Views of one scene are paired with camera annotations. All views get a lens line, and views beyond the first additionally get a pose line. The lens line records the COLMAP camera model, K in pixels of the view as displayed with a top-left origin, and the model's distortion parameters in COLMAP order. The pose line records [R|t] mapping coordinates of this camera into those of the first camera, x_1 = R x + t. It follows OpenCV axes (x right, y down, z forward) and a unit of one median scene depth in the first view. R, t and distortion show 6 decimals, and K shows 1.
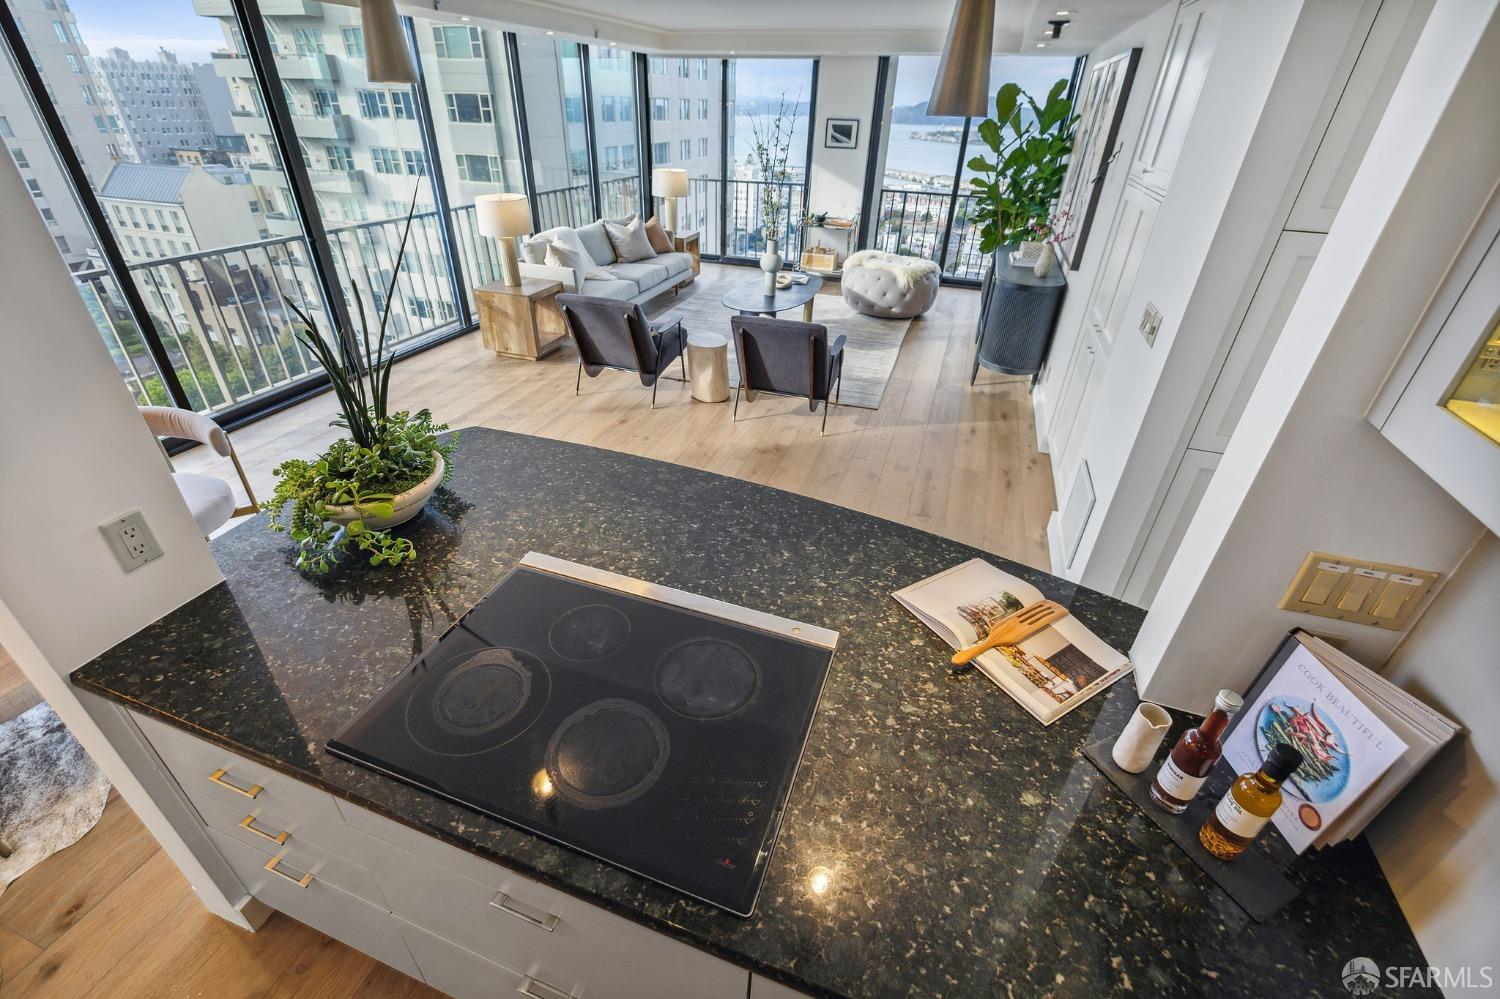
lens RADIAL K [[637.1, 0, 745.5], [0, 637.1, 484.6], [0, 0, 1]] dist [-0.000109, 0.000303]
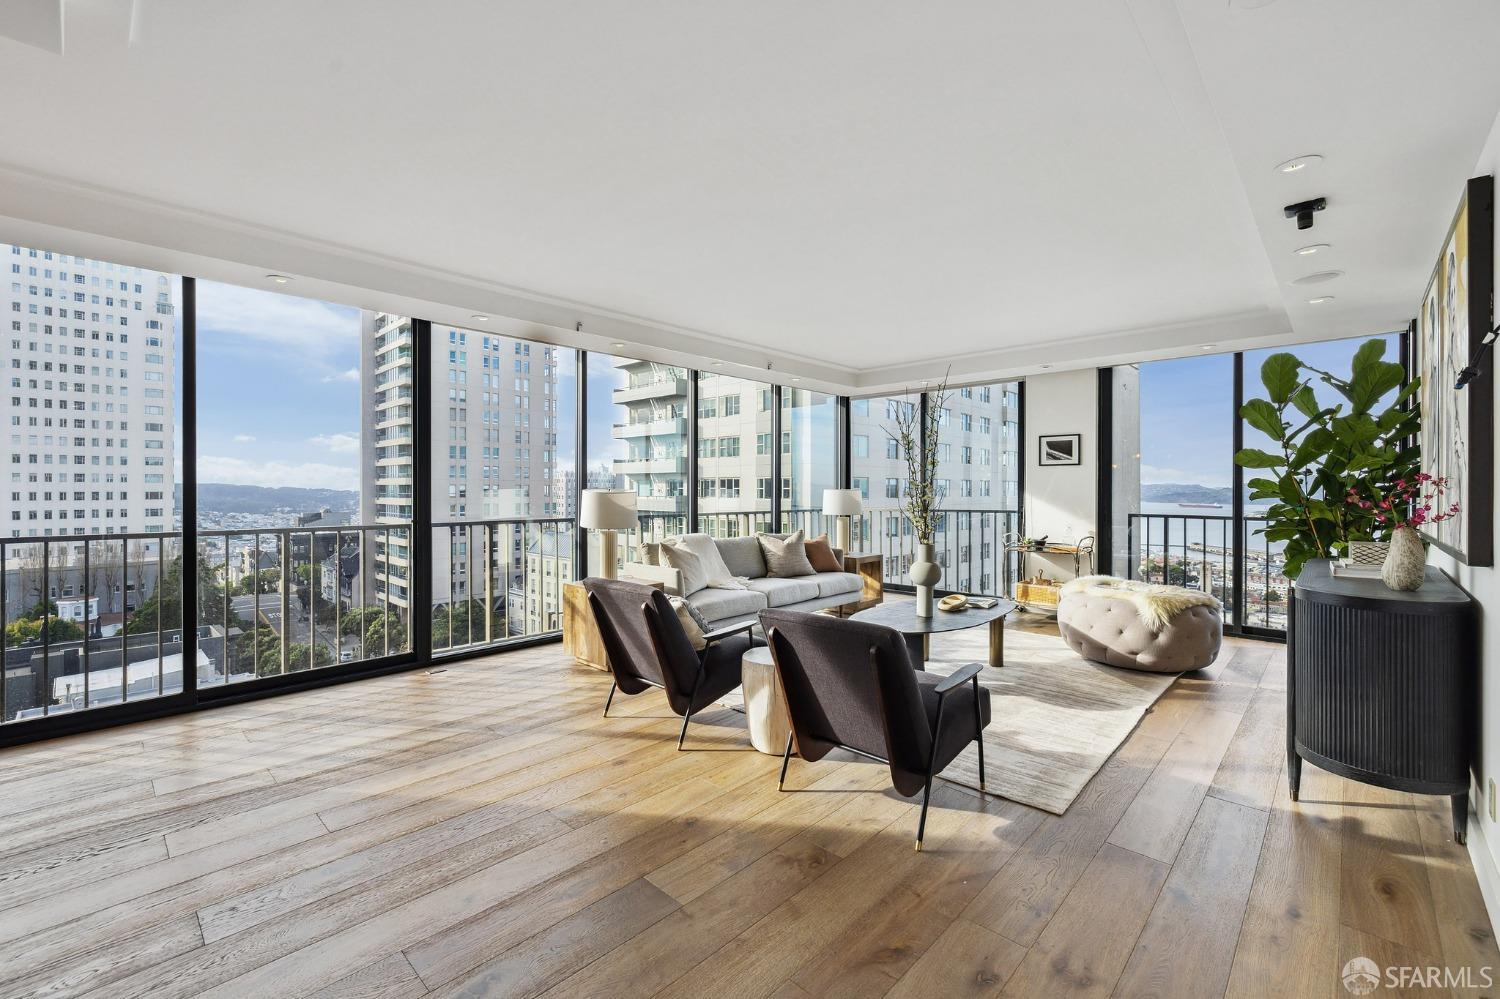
lens RADIAL K [[637.1, 0, 745.5], [0, 637.1, 484.6], [0, 0, 1]] dist [-0.000109, 0.000303]
pose [[0.911339, -0.025341, -0.410876, 0.139347], [-0.191743, 0.857089, -0.478157, -0.037583], [0.364274, 0.514546, 0.776239, 0.262250]]
